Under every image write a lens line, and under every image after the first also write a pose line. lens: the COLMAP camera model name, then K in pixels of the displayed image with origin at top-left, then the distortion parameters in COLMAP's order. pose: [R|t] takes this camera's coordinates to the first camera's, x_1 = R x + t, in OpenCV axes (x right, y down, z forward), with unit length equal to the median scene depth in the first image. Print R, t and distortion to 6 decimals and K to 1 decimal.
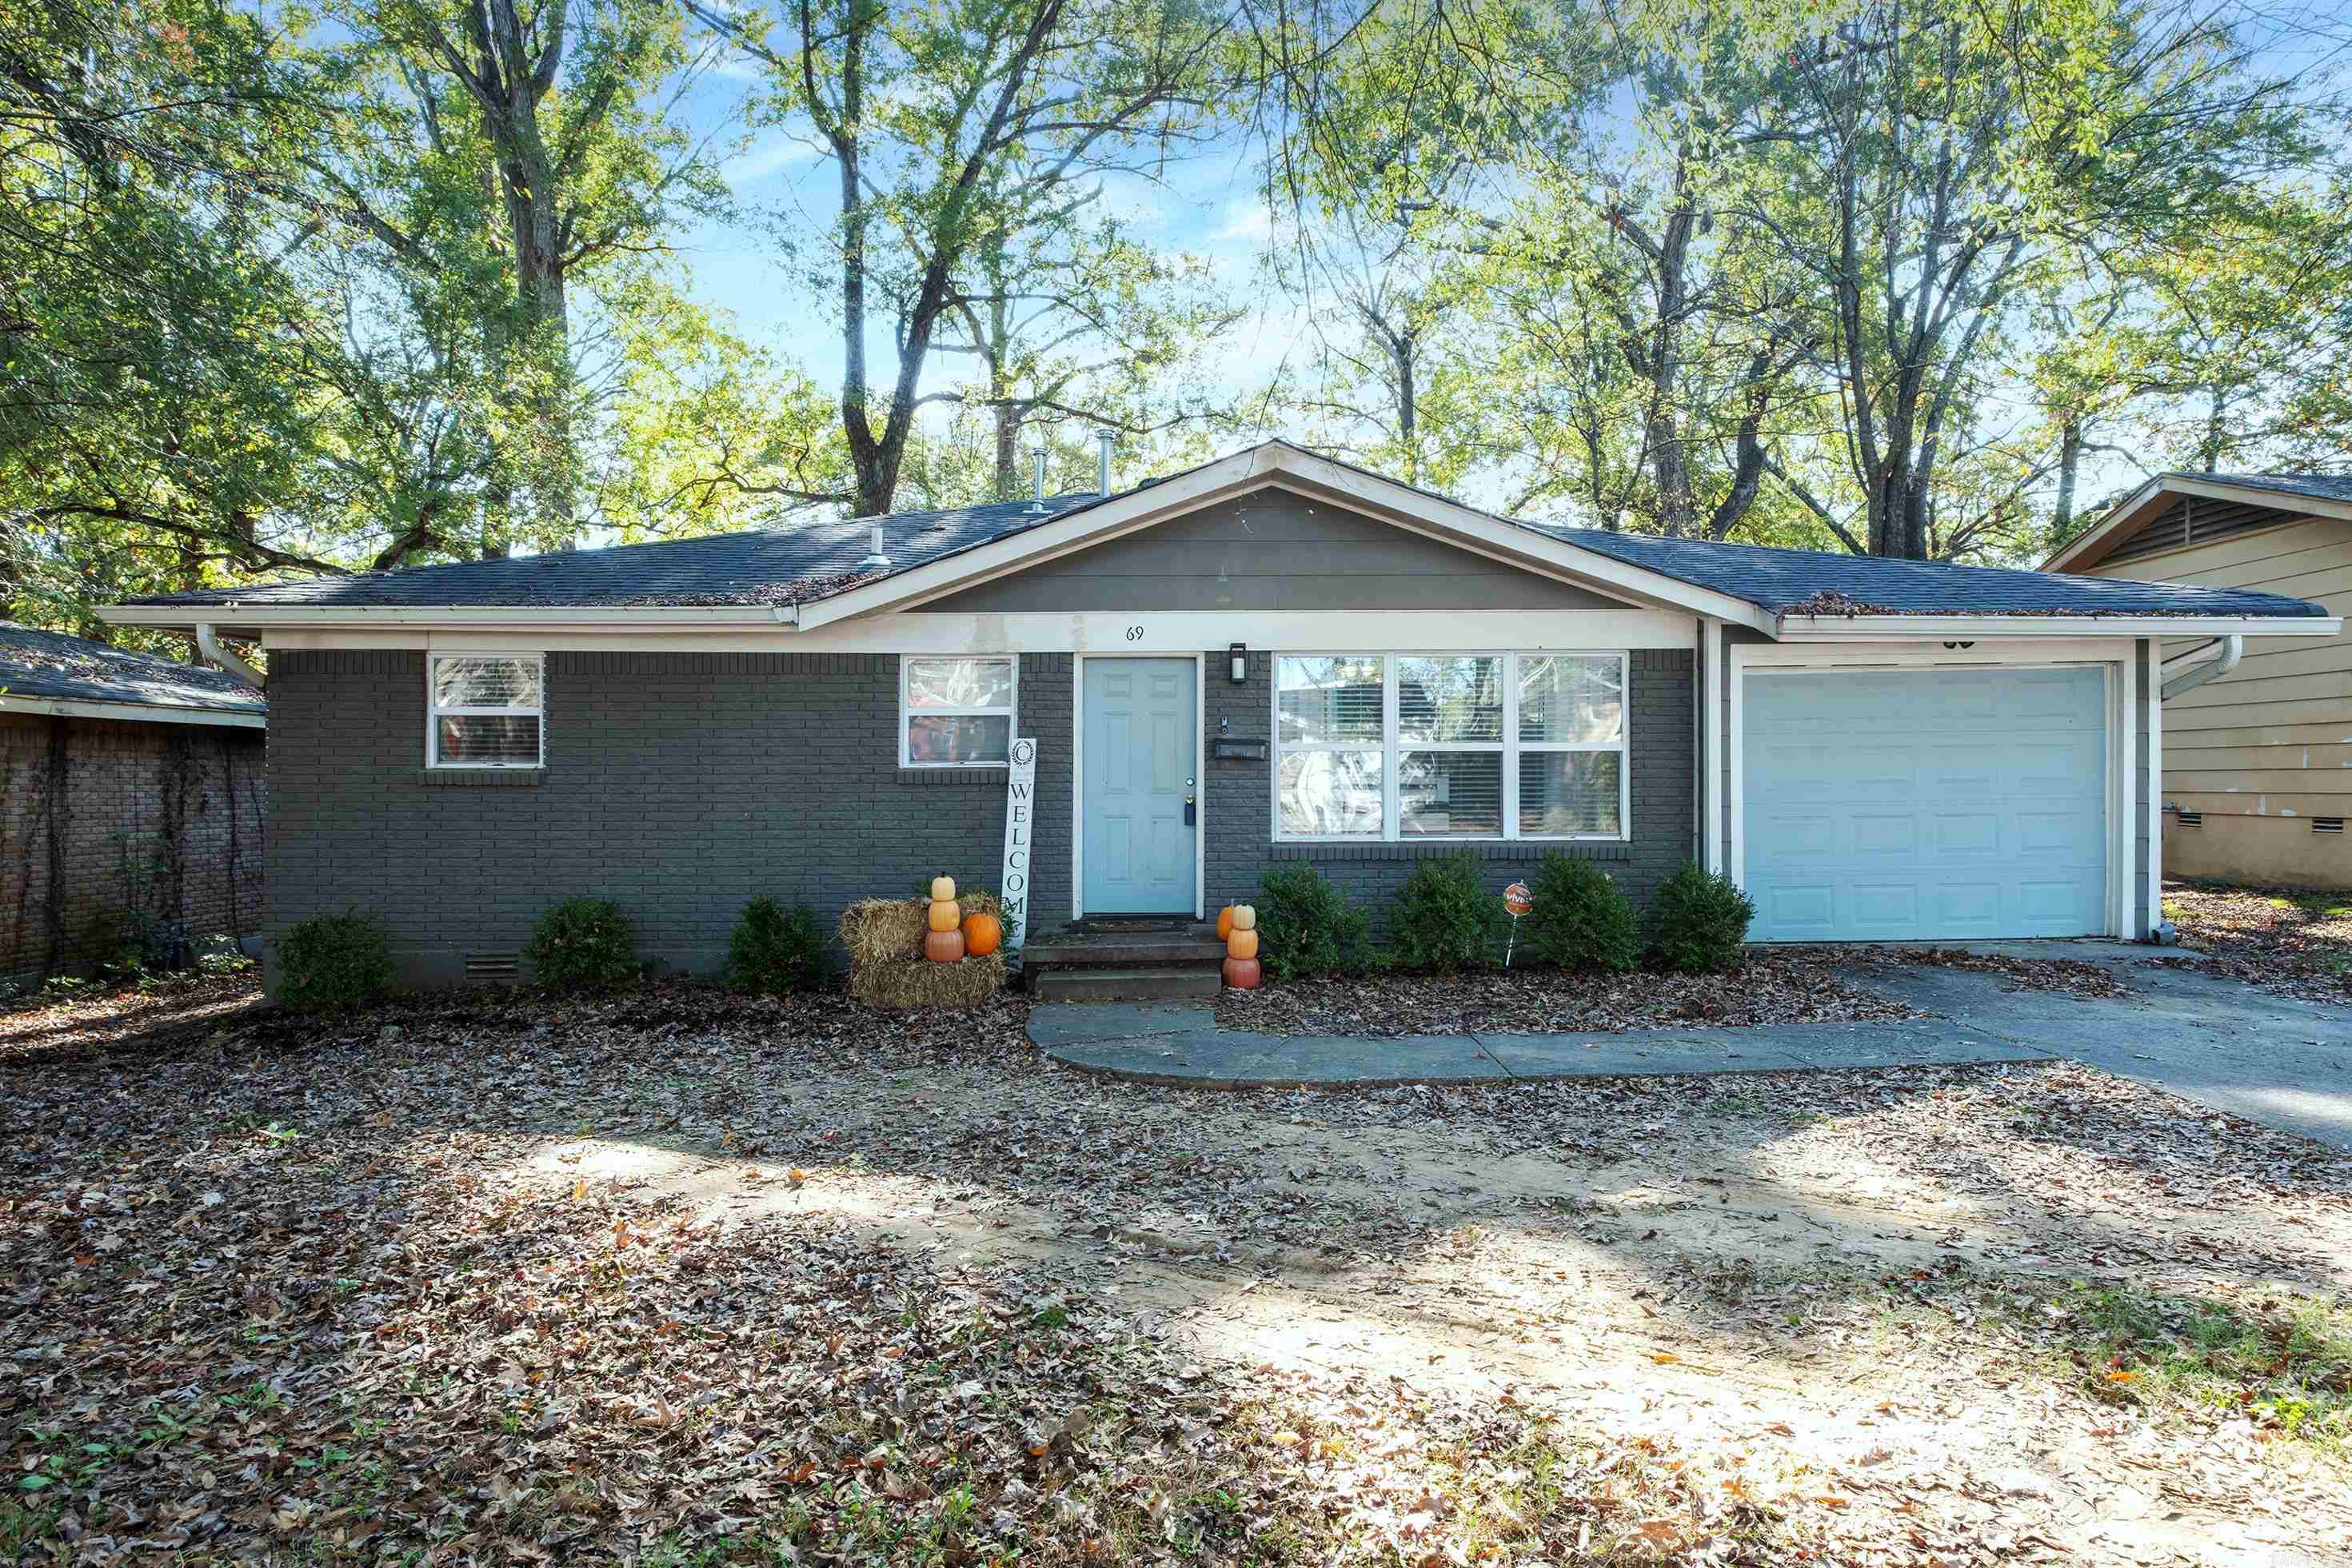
lens RADIAL K [[1309.7, 0, 1176.0], [0, 1309.7, 784.0], [0, 0, 1]] dist [0.000991, -0.000245]
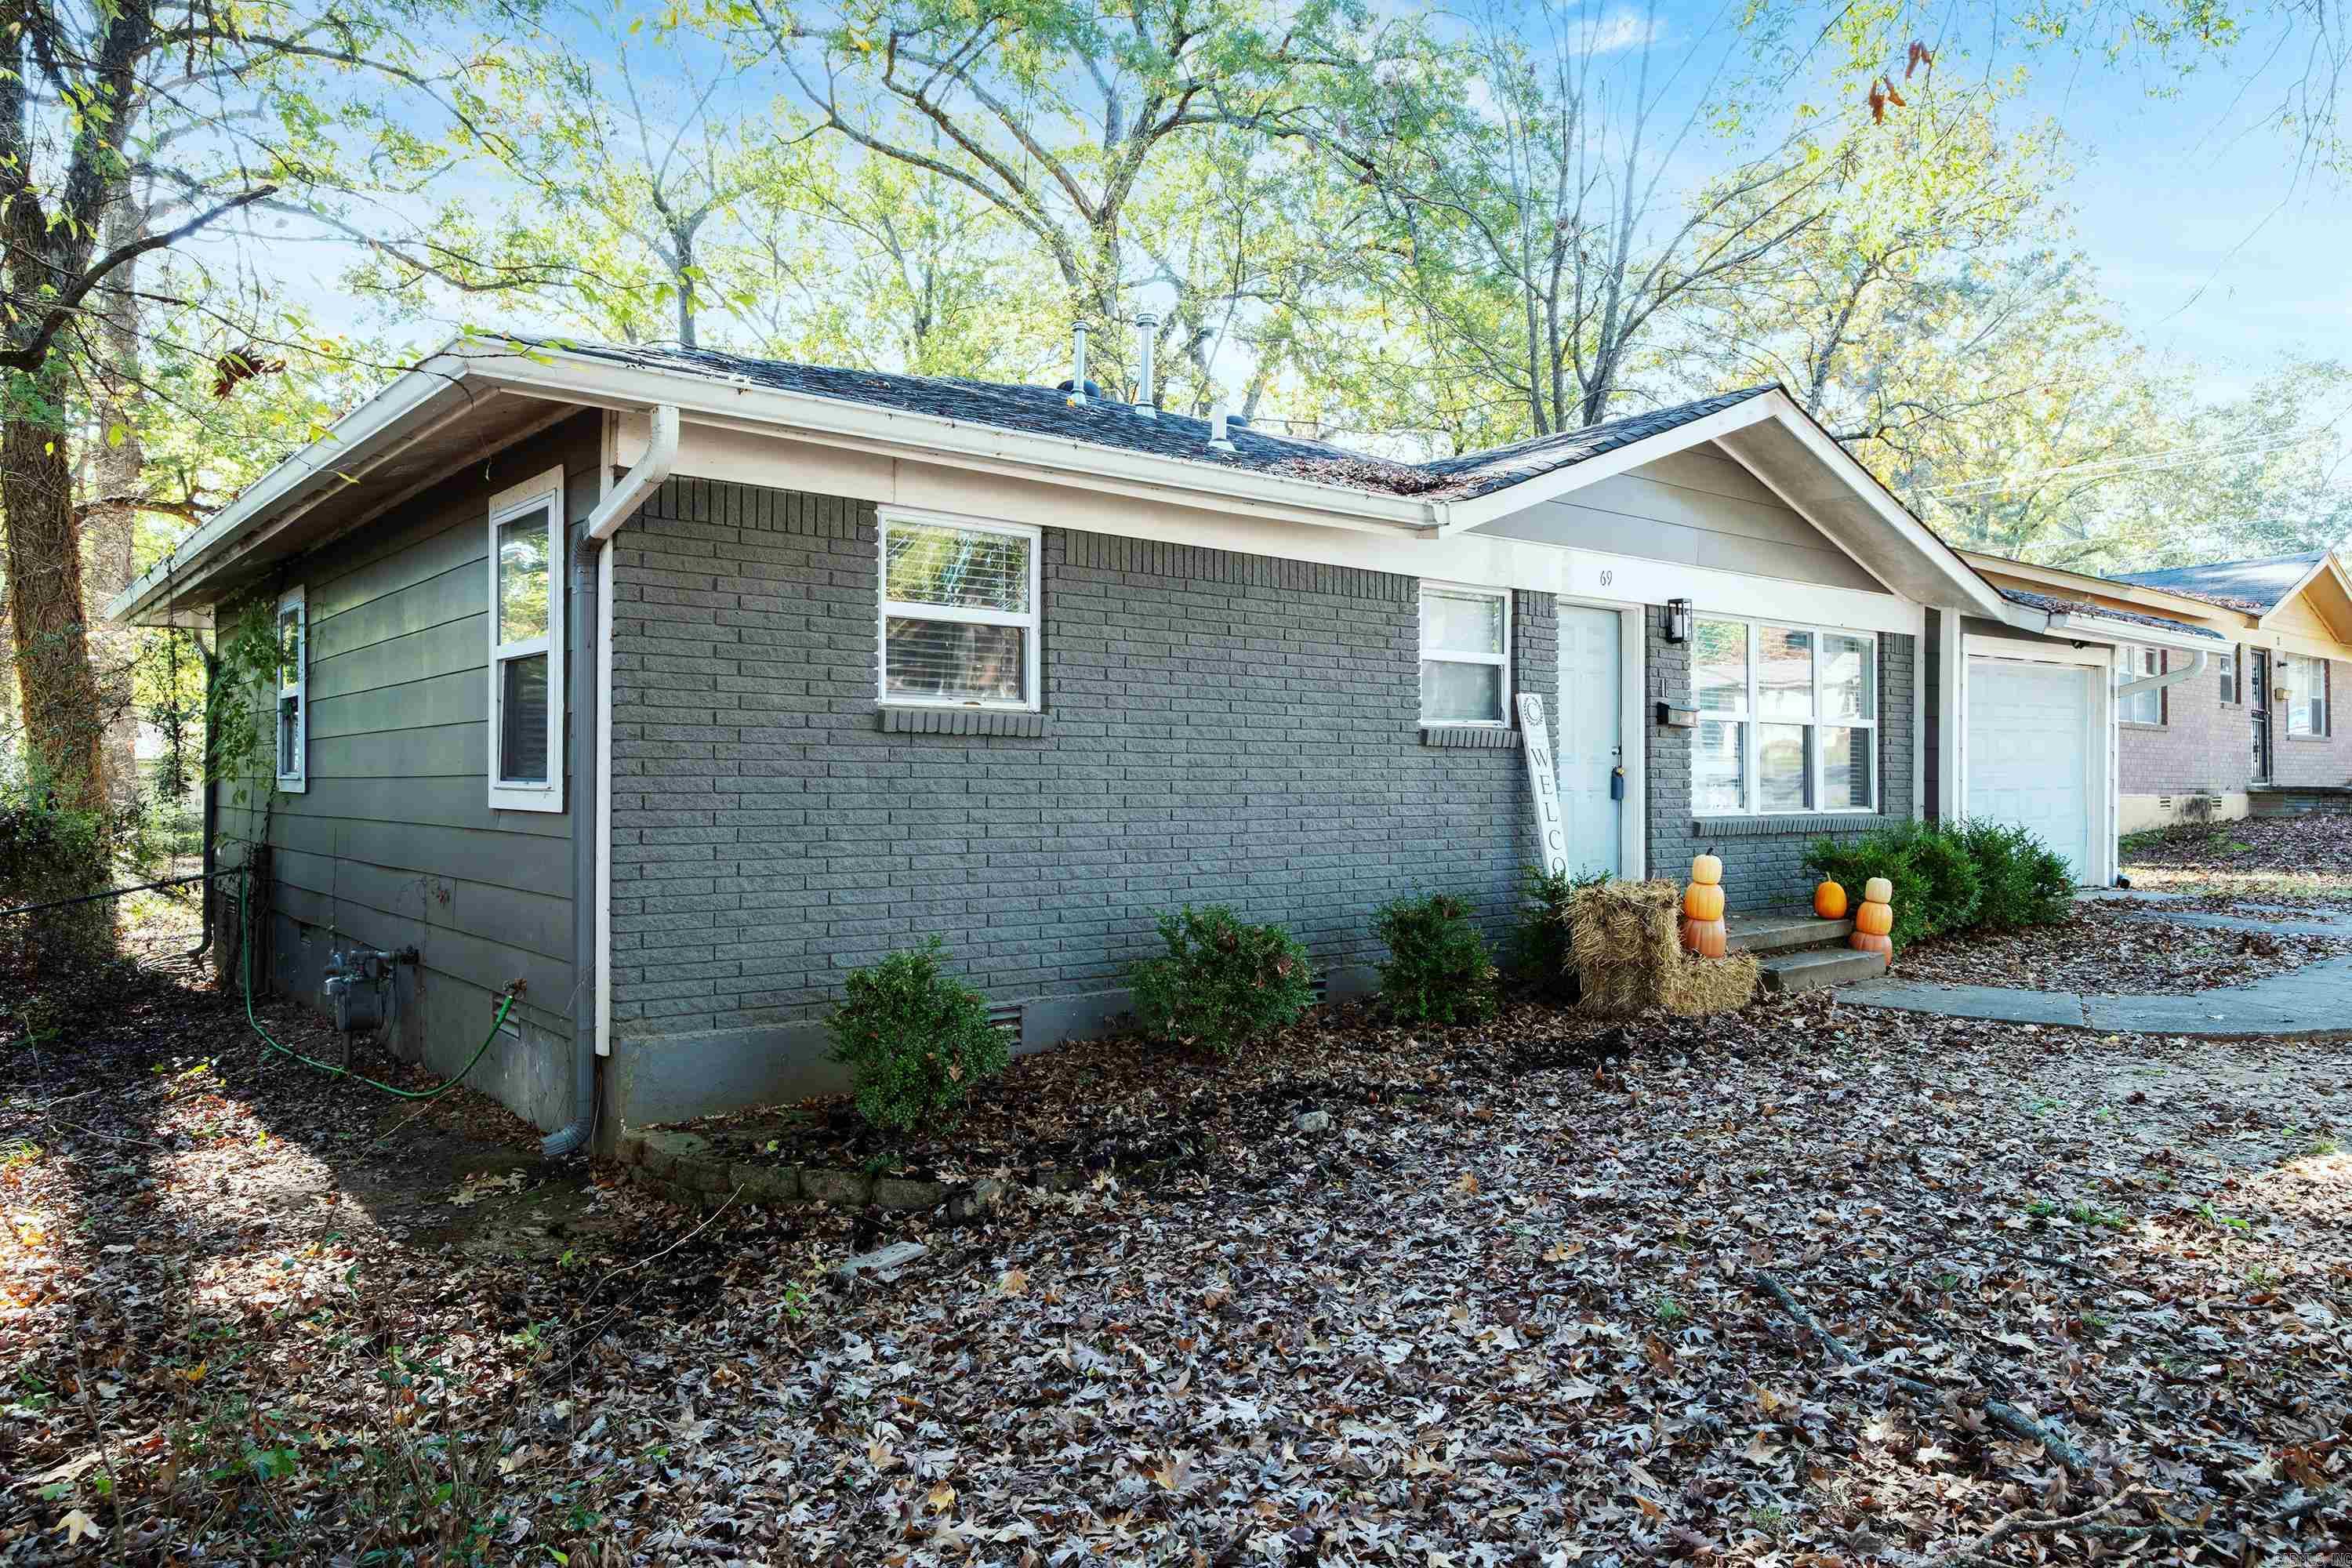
lens RADIAL K [[1550.8, 0, 1176.0], [0, 1550.8, 784.0], [0, 0, 1]] dist [0.002728, 0.000202]
pose [[0.793809, 0.004011, 0.608154, -0.881129], [0.003068, 0.999939, -0.010599, 0.031364], [-0.608159, 0.010279, 0.793749, 0.361865]]
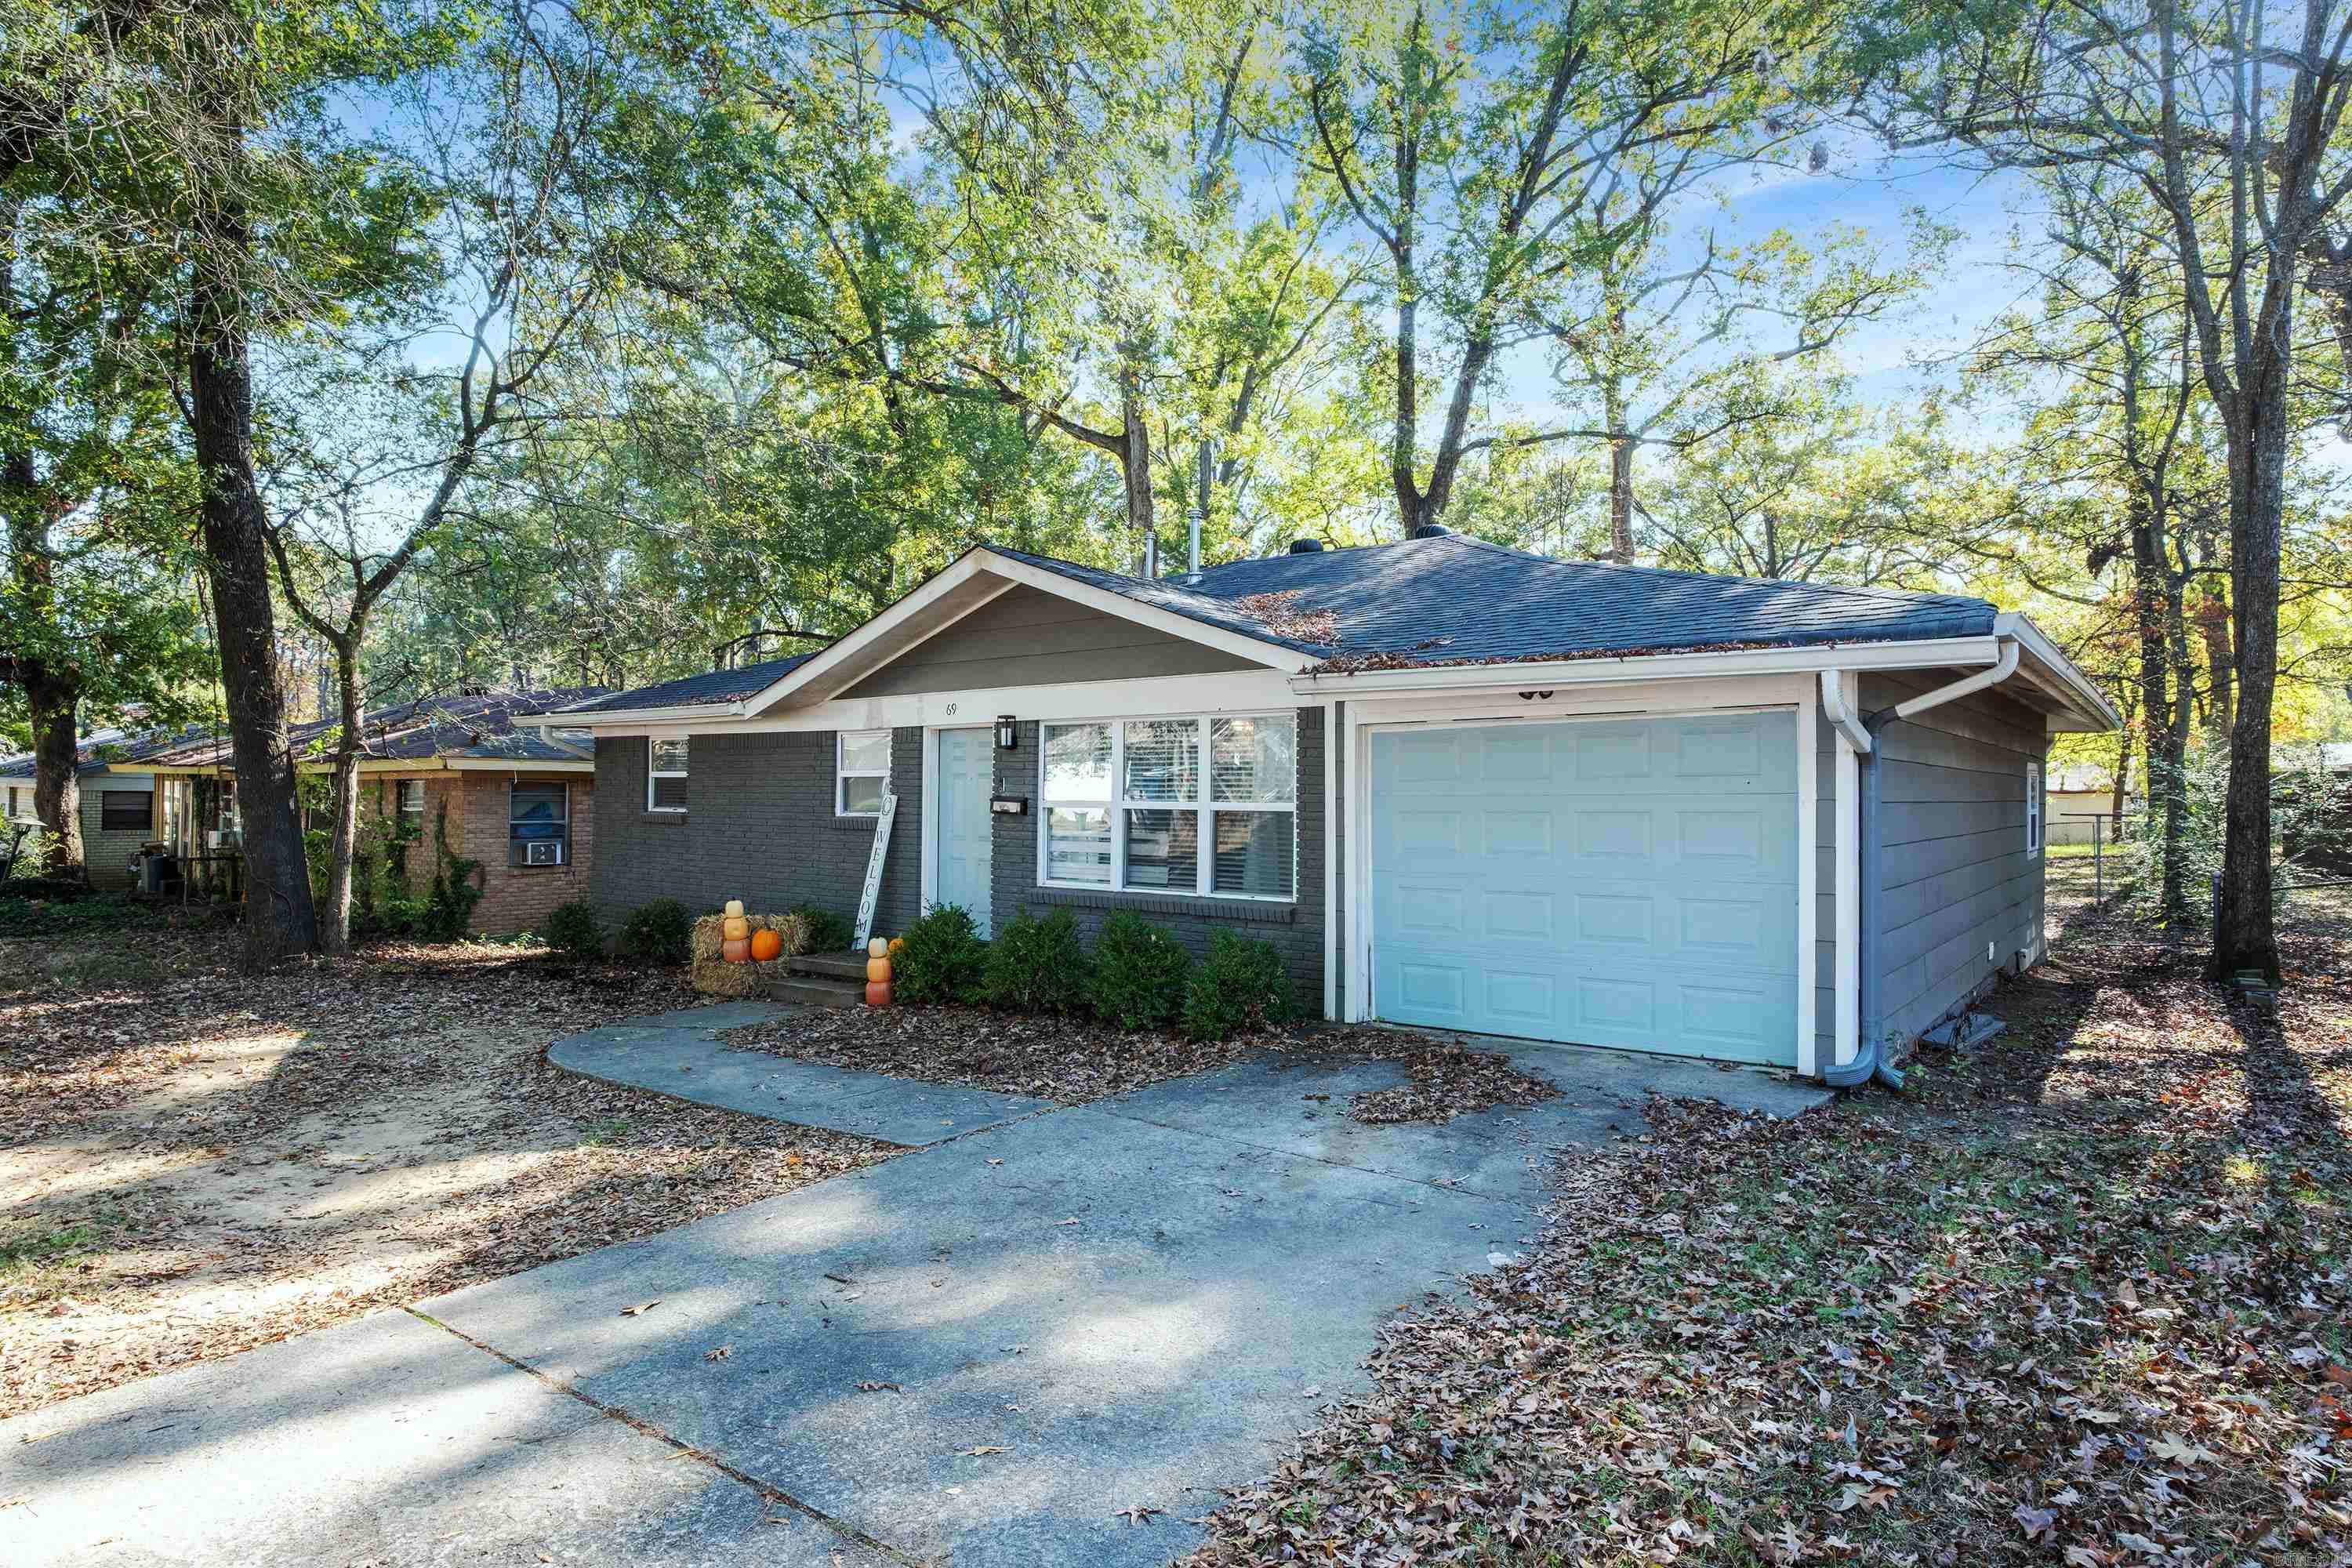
lens RADIAL K [[1254.8, 0, 1176.0], [0, 1254.8, 784.0], [0, 0, 1]] dist [0.001528, 0.000102]
pose [[0.796346, 0.001260, -0.604840, 0.838113], [-0.011809, 0.999840, -0.013465, -0.032406], [0.604726, 0.017865, 0.796233, 0.197504]]
